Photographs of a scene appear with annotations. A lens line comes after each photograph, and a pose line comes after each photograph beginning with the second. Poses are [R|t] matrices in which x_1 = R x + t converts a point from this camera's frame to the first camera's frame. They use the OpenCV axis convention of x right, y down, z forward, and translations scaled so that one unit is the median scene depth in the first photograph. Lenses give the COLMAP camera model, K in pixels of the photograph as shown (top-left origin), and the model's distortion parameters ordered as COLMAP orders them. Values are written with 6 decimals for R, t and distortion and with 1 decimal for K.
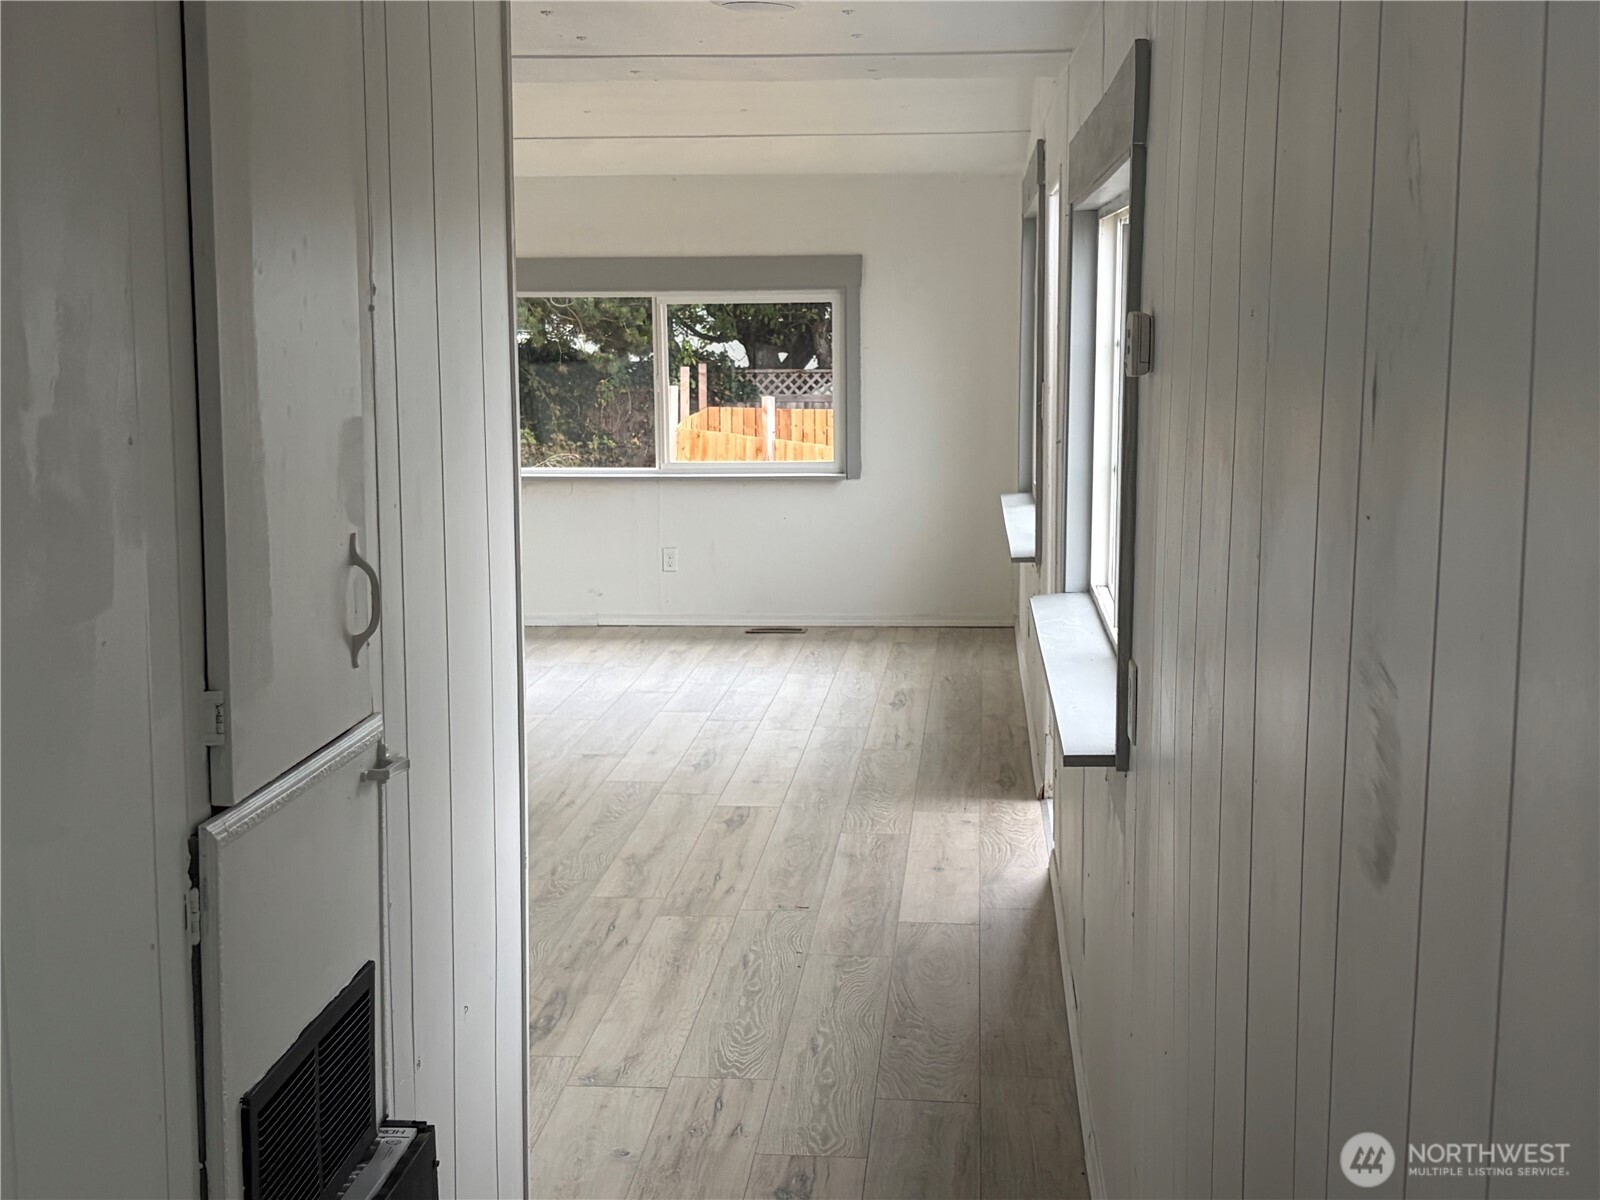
lens RADIAL K [[2158.2, 0, 802.5], [0, 2158.2, 599.3], [0, 0, 1]] dist [0.074091, 0.000000]
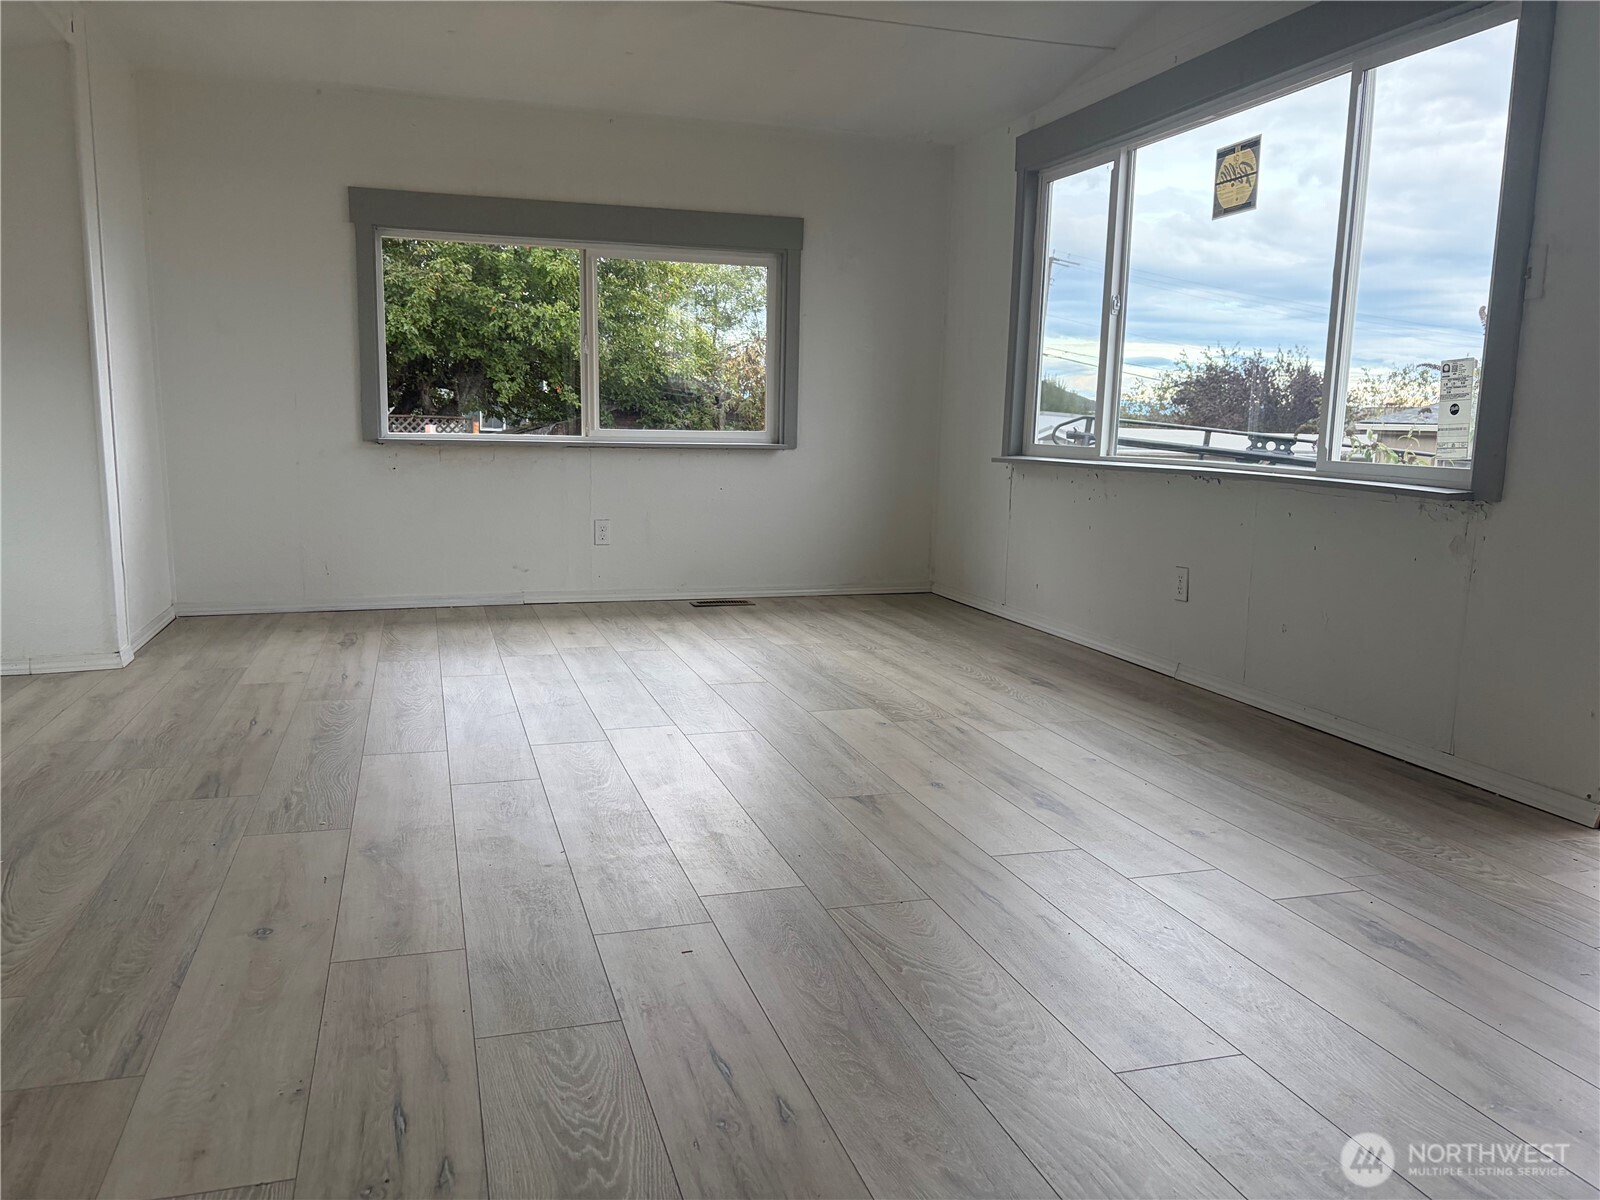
lens RADIAL K [[1208.3, 0, 793.7], [0, 1208.3, 607.1], [0, 0, 1]] dist [0.040042, -0.041290]
pose [[0.927280, -0.033678, 0.372852, -0.183054], [0.024617, 0.999275, 0.029037, 0.001150], [-0.373559, -0.017747, 0.927437, 0.474353]]
